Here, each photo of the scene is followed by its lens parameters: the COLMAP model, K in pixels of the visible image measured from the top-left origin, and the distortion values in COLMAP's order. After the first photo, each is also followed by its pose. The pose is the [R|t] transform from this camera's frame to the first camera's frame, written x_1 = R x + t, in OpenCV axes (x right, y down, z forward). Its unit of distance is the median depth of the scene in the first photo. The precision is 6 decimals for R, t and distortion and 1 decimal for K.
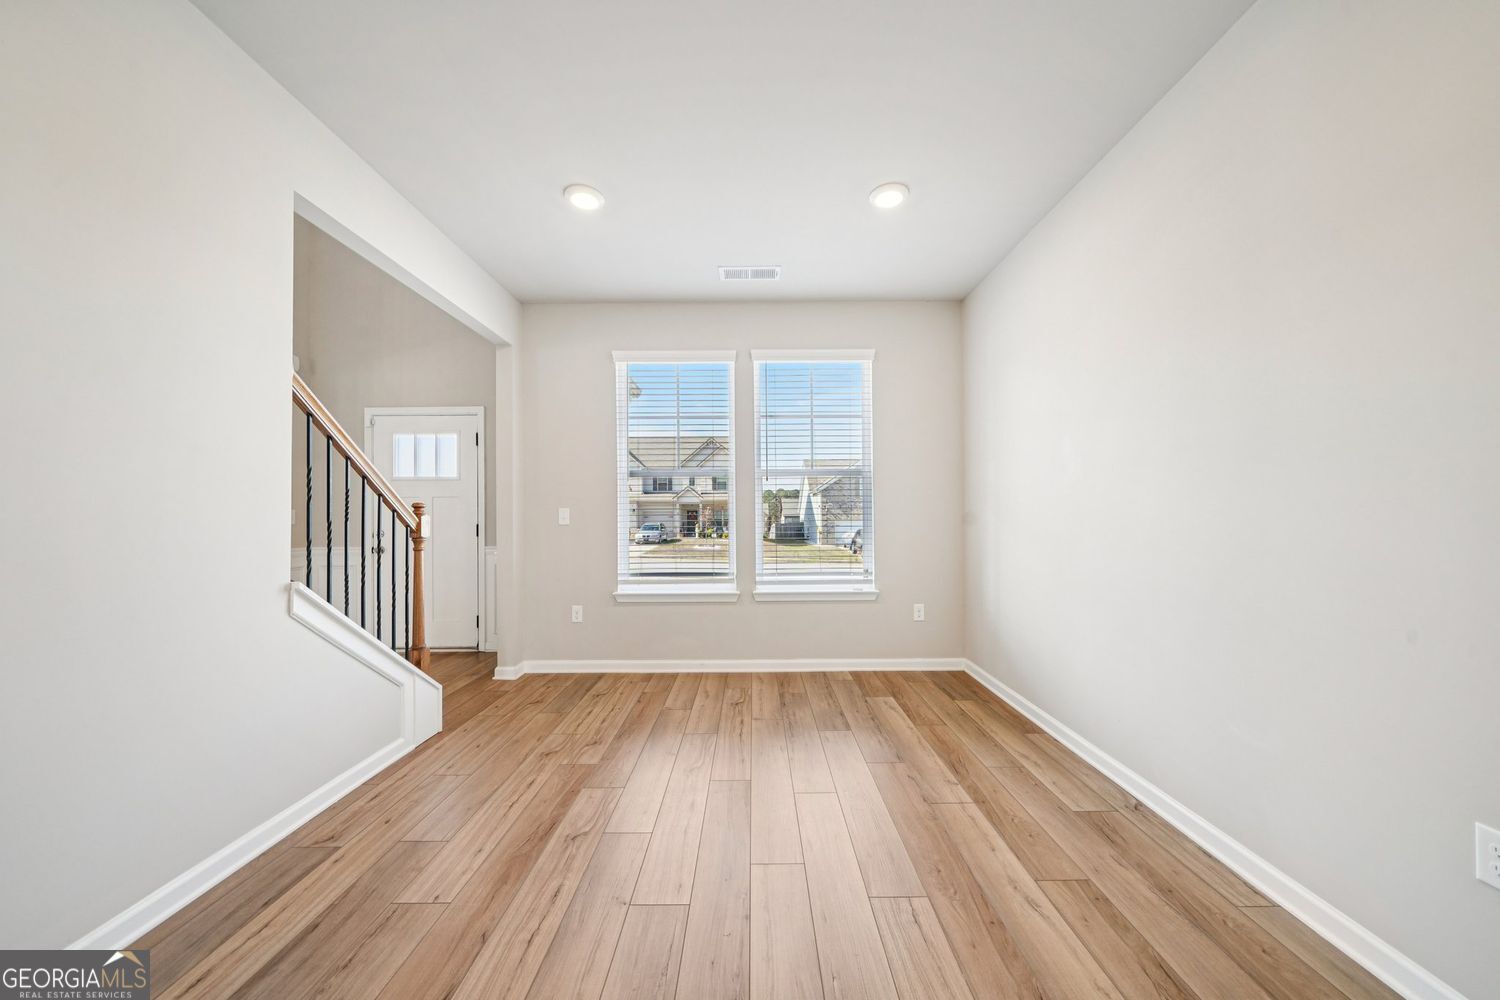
lens RADIAL K [[525.3, 0, 749.8], [0, 525.3, 509.7], [0, 0, 1]] dist [-0.001096, -0.000011]
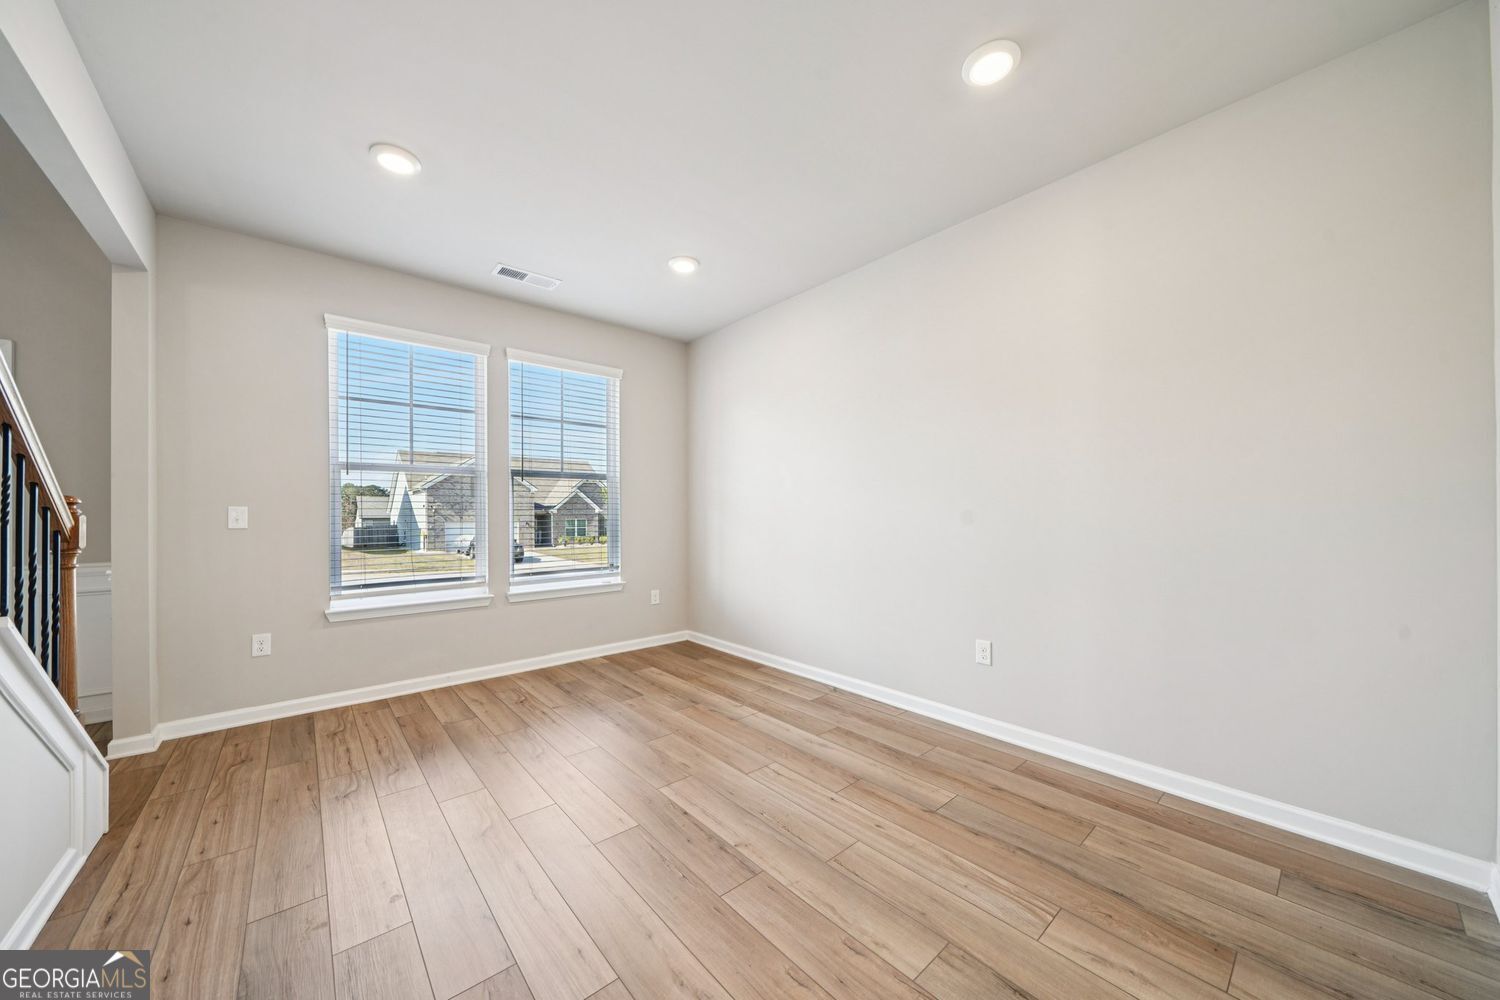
lens RADIAL K [[525.3, 0, 758.3], [0, 525.3, 508.1], [0, 0, 1]] dist [-0.001096, -0.000011]
pose [[0.753302, 0.008939, 0.657614, -0.312748], [-0.005203, 0.999957, -0.007633, 0.001585], [-0.657654, 0.002328, 0.753316, -0.056611]]
